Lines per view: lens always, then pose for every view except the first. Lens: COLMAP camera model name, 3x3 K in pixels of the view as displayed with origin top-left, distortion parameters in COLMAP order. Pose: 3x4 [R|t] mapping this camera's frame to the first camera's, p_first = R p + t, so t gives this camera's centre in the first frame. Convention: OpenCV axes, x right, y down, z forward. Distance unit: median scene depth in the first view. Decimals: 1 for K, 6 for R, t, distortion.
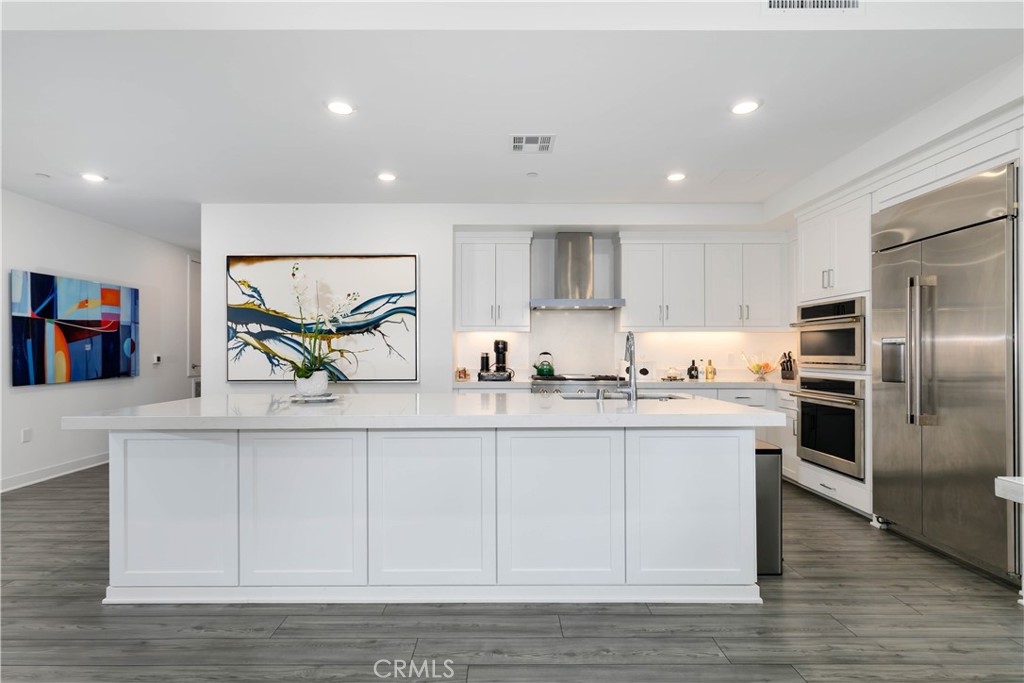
lens RADIAL K [[495.8, 0, 503.6], [0, 495.8, 345.5], [0, 0, 1]] dist [-0.003375, -0.000378]
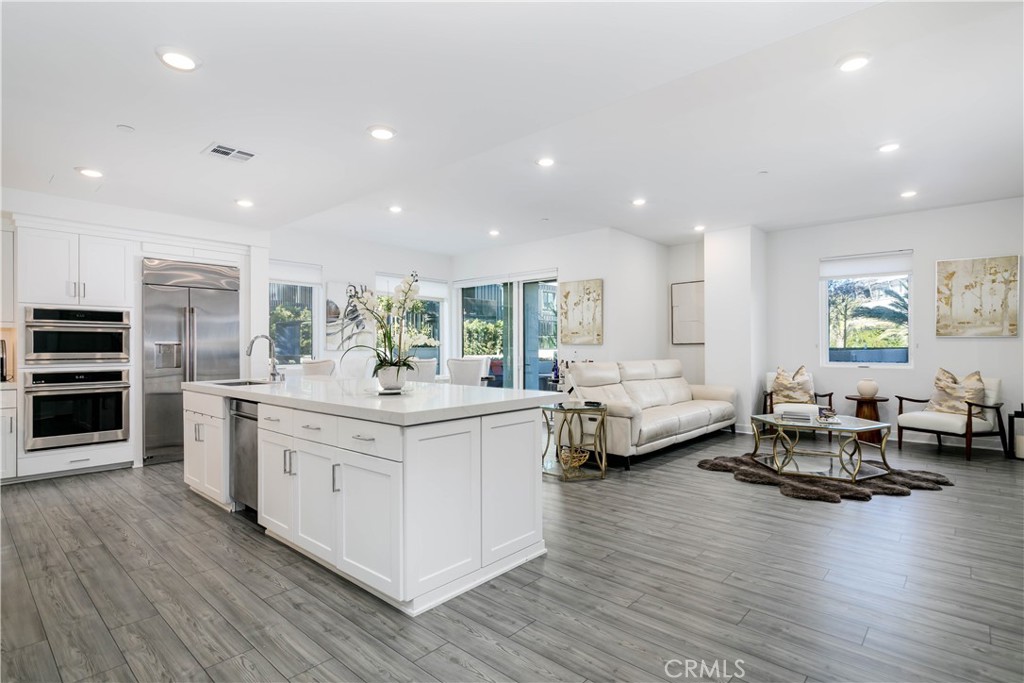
lens RADIAL K [[495.8, 0, 509.6], [0, 495.8, 346.3], [0, 0, 1]] dist [-0.003375, -0.000378]
pose [[-0.738885, 0.012144, 0.673722, -1.047681], [-0.005725, 0.999688, -0.024298, 0.031329], [-0.673807, -0.021811, -0.738585, 1.312199]]
